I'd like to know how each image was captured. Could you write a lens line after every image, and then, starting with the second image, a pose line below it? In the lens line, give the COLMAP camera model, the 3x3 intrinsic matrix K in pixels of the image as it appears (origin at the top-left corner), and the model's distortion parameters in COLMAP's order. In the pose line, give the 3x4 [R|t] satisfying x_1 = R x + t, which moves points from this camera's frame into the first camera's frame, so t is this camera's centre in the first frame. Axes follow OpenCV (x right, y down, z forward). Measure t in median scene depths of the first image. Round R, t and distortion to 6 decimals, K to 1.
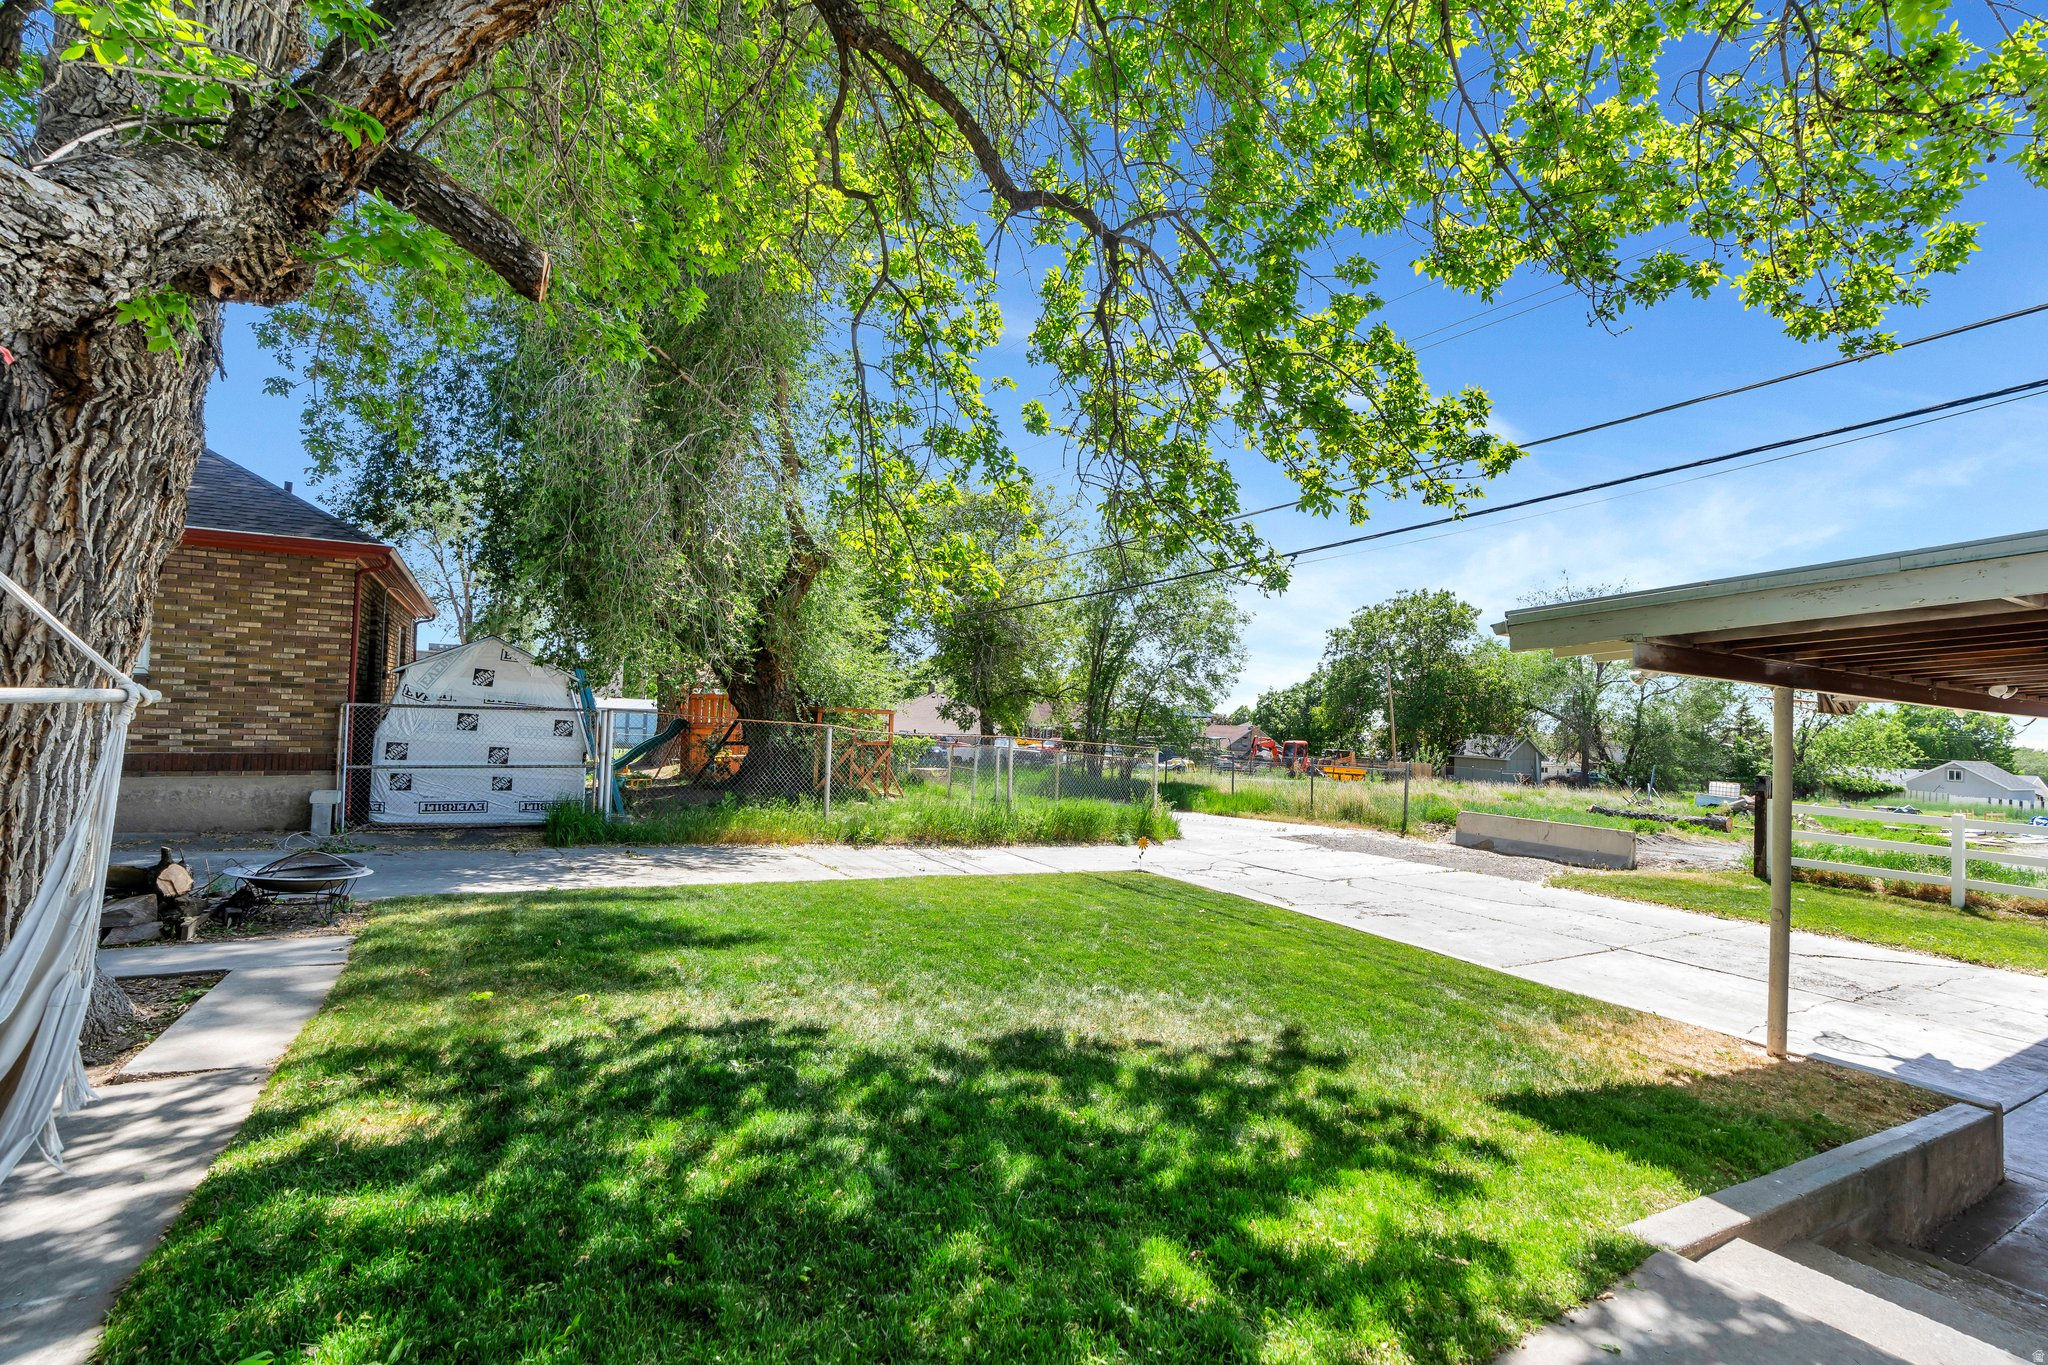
lens RADIAL K [[914.7, 0, 1033.2], [0, 914.7, 686.5], [0, 0, 1]] dist [-0.011469, 0.005538]
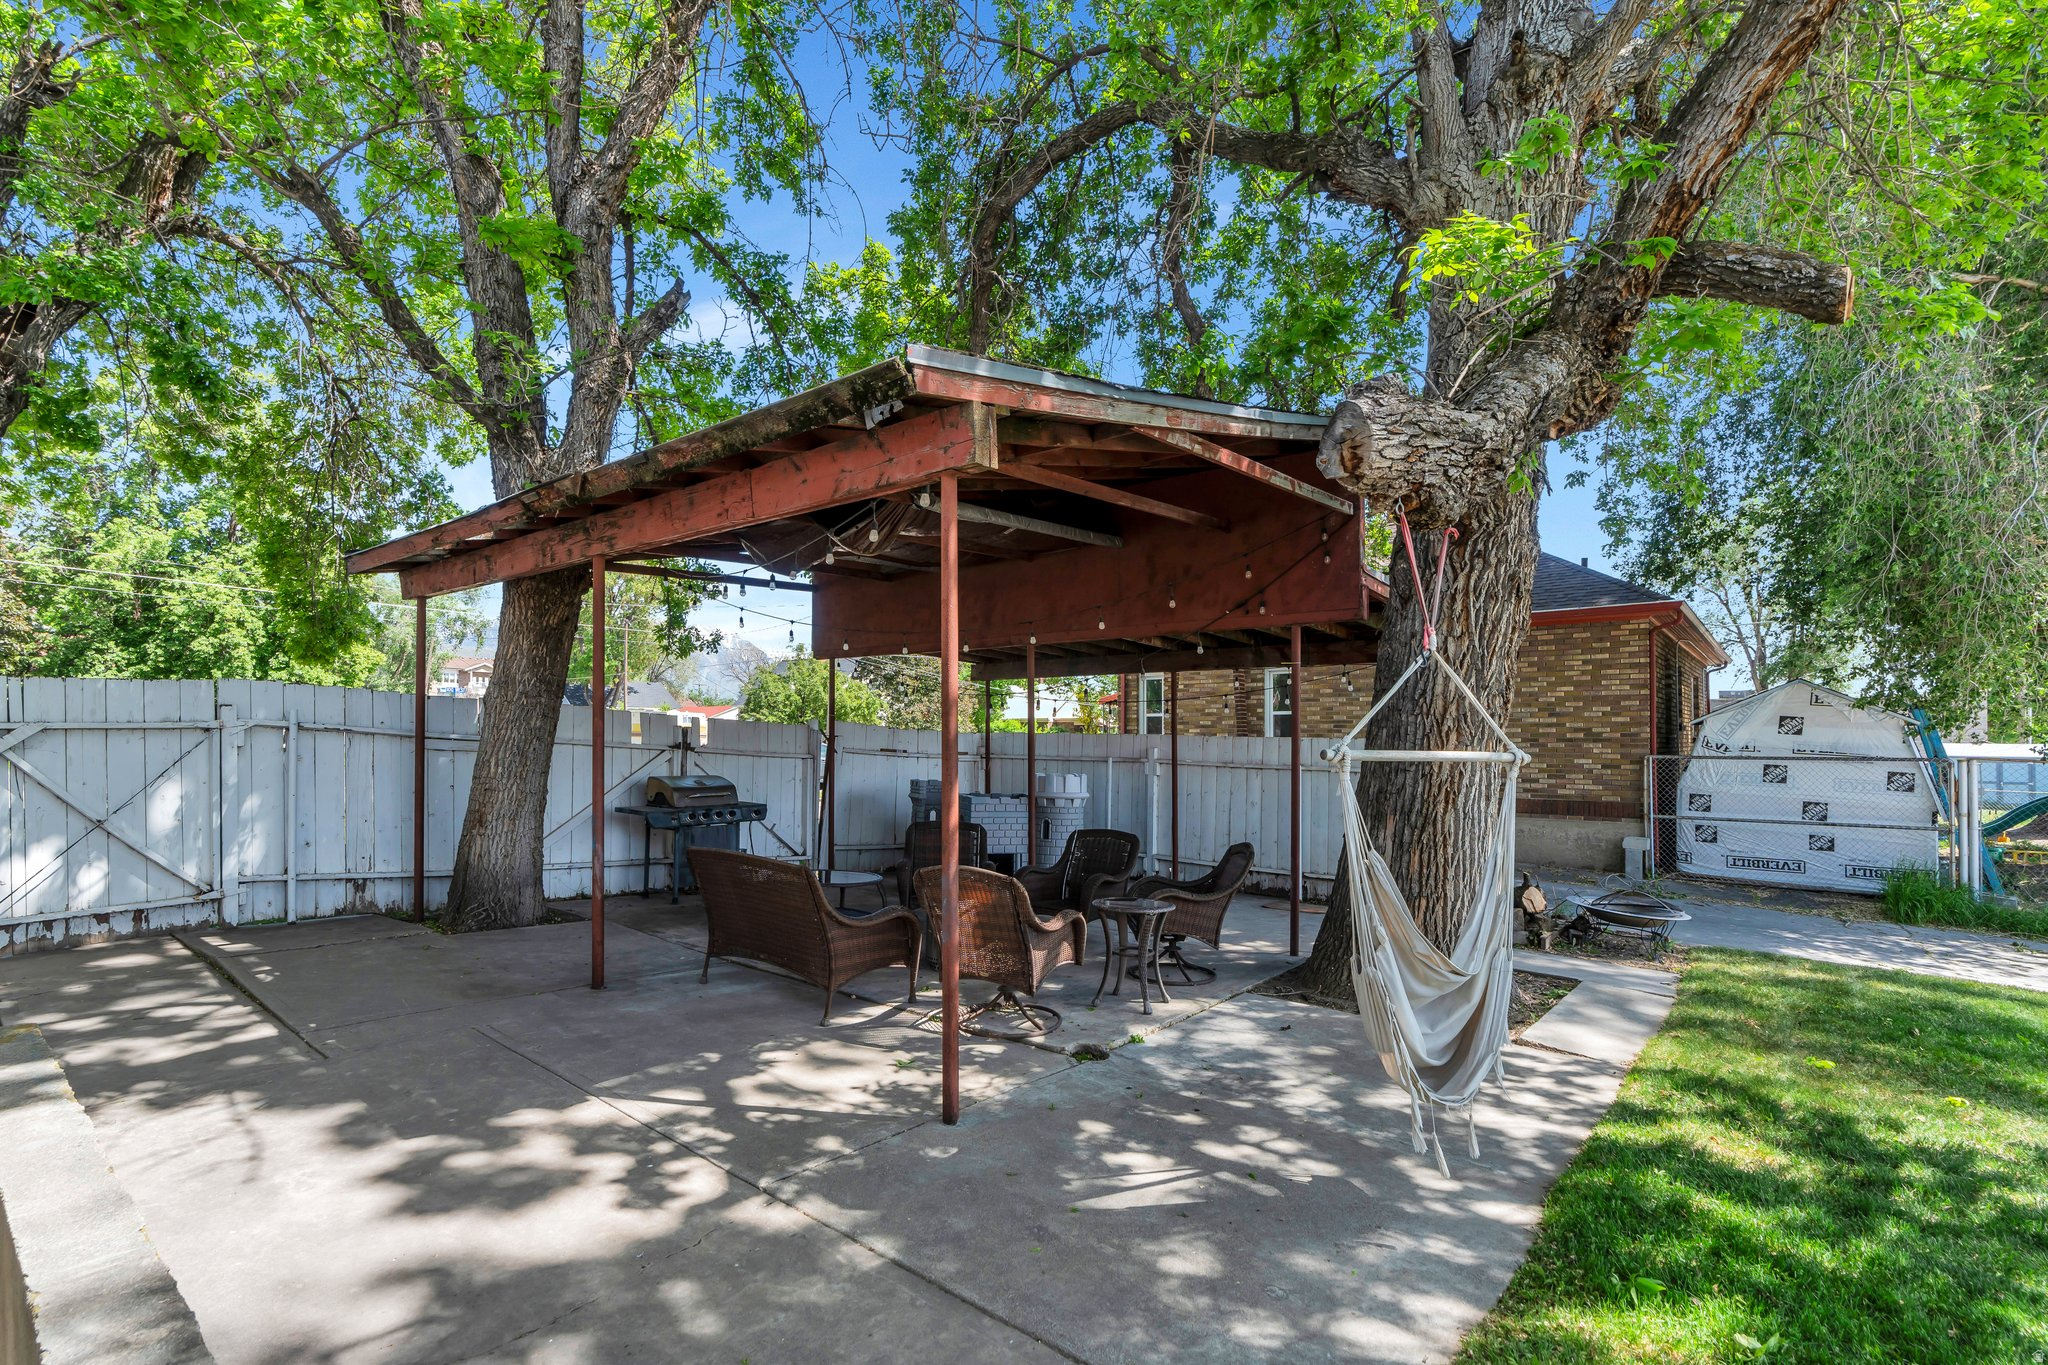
lens RADIAL K [[931.5, 0, 1035.0], [0, 931.5, 718.8], [0, 0, 1]] dist [-0.006576, 0.001815]
pose [[0.341761, -0.051464, -0.938377, 0.018604], [0.032683, 0.998546, -0.042861, -0.001496], [0.939218, -0.016021, 0.342946, -0.046105]]
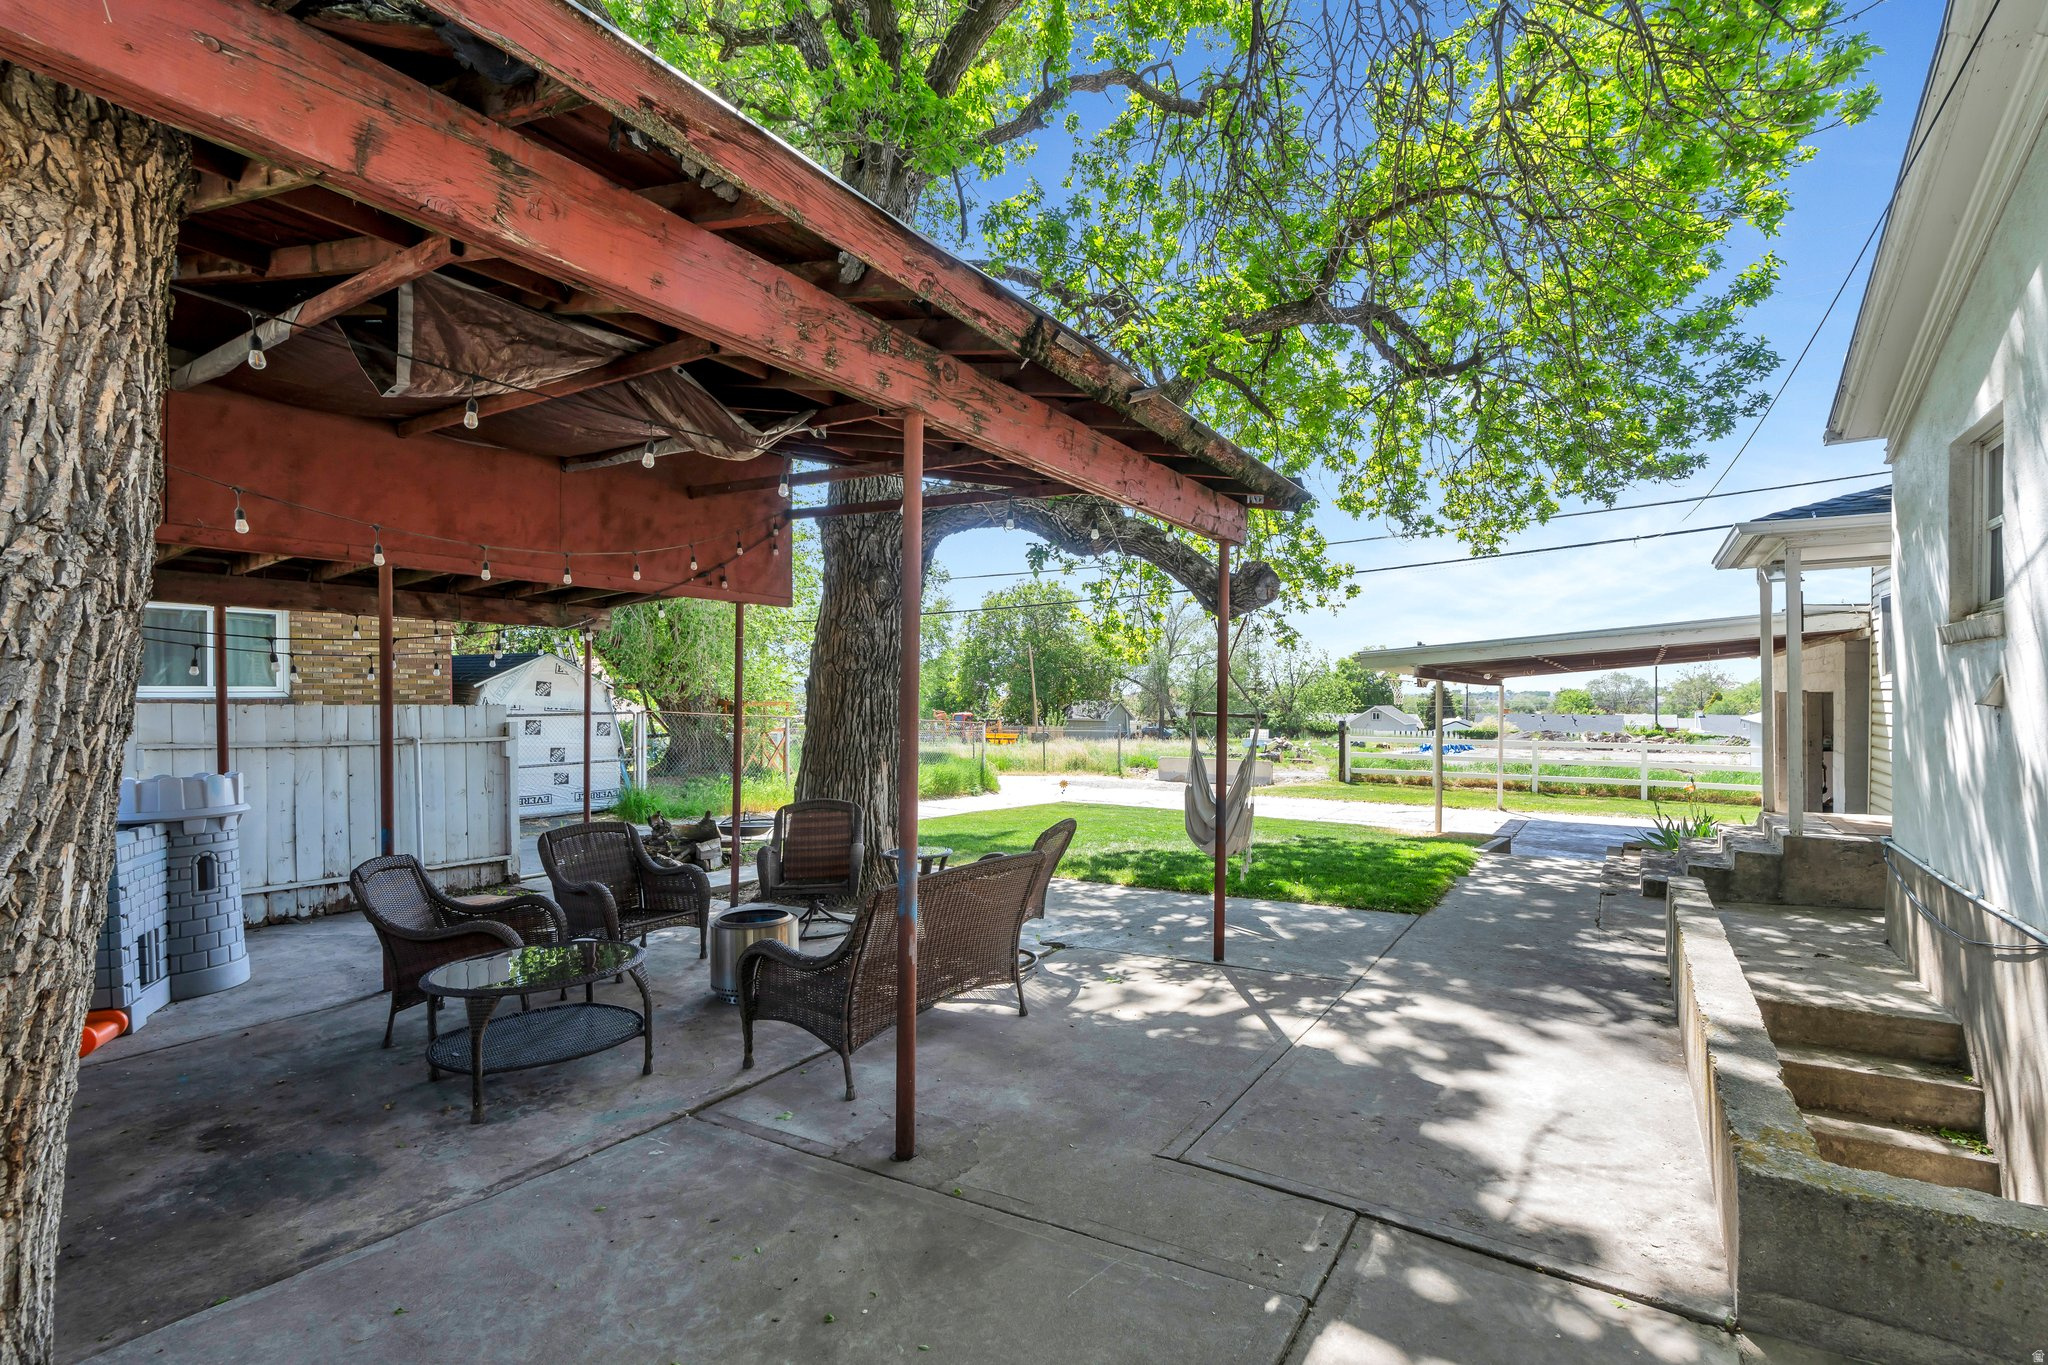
lens RADIAL K [[914.7, 0, 1033.2], [0, 914.7, 686.5], [0, 0, 1]] dist [-0.011469, 0.005538]
pose [[0.899365, -0.032772, 0.435969, -0.732379], [0.020833, 0.999266, 0.032140, -0.049314], [-0.436703, -0.019823, 0.899388, -0.425965]]
